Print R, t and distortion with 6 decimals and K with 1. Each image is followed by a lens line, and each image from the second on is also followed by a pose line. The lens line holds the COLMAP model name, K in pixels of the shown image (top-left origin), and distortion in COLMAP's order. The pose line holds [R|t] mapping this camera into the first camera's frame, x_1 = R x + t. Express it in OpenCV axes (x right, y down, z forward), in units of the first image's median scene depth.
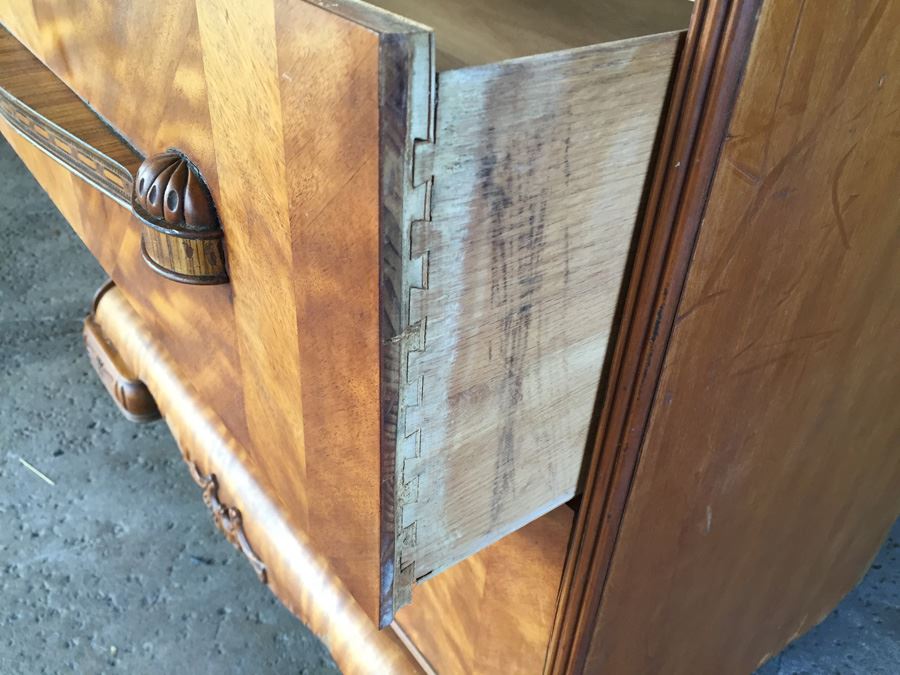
lens RADIAL K [[771.2, 0, 454.1], [0, 771.2, 334.7], [0, 0, 1]] dist [0.088866, -0.127767]
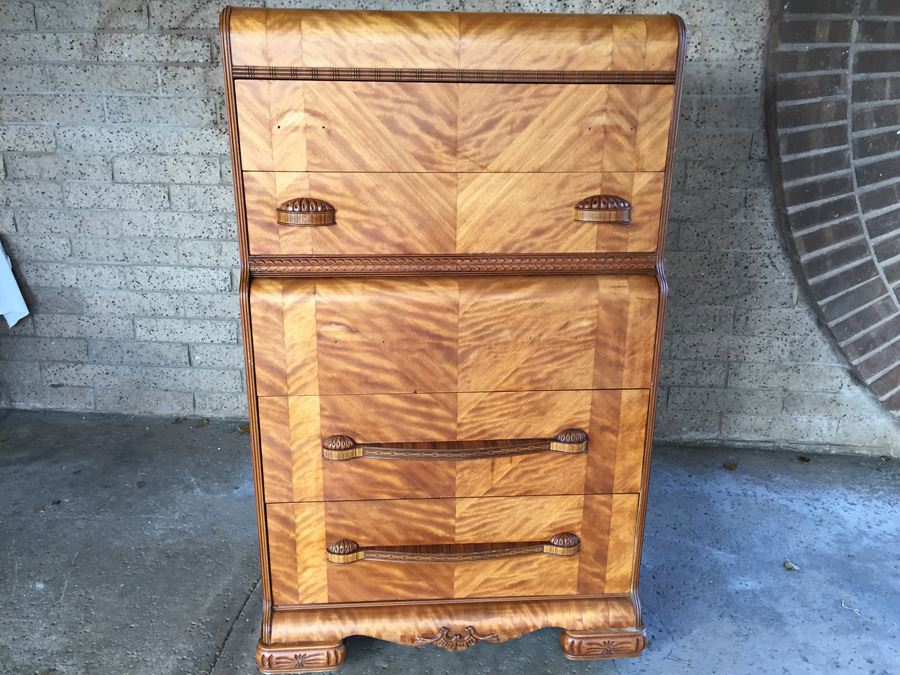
lens RADIAL K [[771.2, 0, 446.8], [0, 771.2, 334.5], [0, 0, 1]] dist [0.088866, -0.127767]
pose [[0.543289, -0.336083, 0.769341, -1.495578], [0.486308, 0.872964, 0.037932, -0.531503], [-0.684355, 0.353529, 0.637712, -0.576110]]
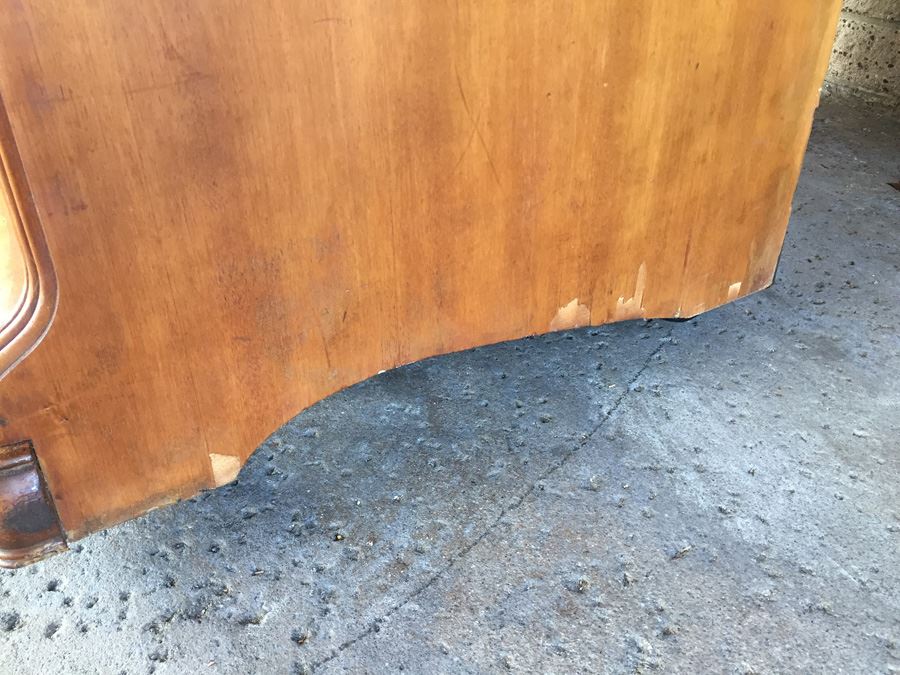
lens RADIAL K [[771.2, 0, 450.9], [0, 771.2, 342.3], [0, 0, 1]] dist [0.088866, -0.127767]
pose [[0.989714, 0.002902, -0.143029, 0.314452], [-0.007141, 0.999550, -0.029130, 0.372357], [0.142880, 0.029852, 0.989290, 0.231141]]
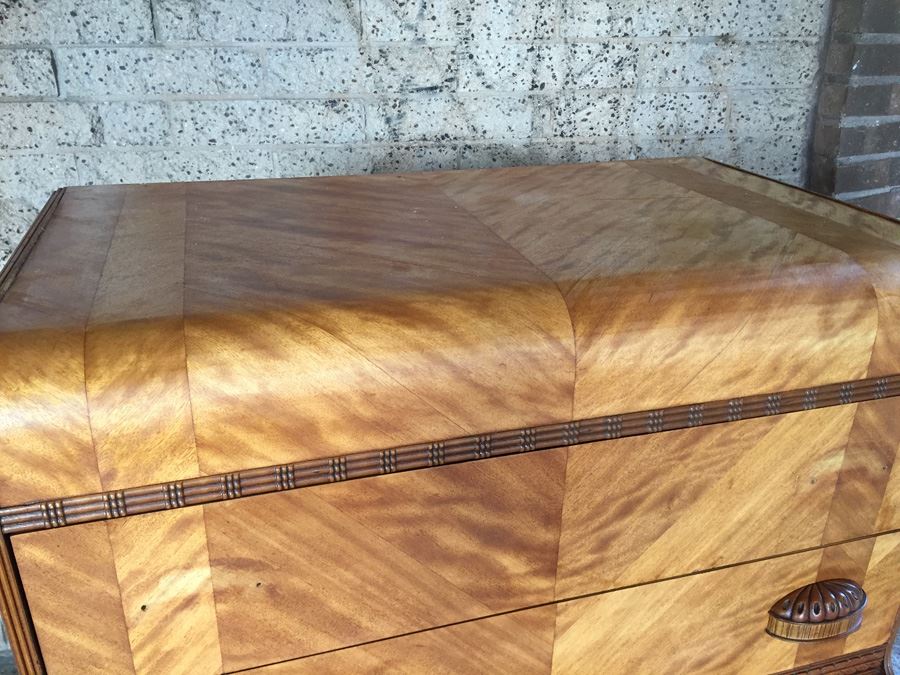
lens RADIAL K [[771.2, 0, 447.8], [0, 771.2, 334.9], [0, 0, 1]] dist [0.088866, -0.127767]
pose [[0.350036, -0.439485, 0.827241, -0.662217], [0.528763, 0.821665, 0.212784, -1.189626], [-0.773230, 0.362932, 0.519996, -0.077462]]
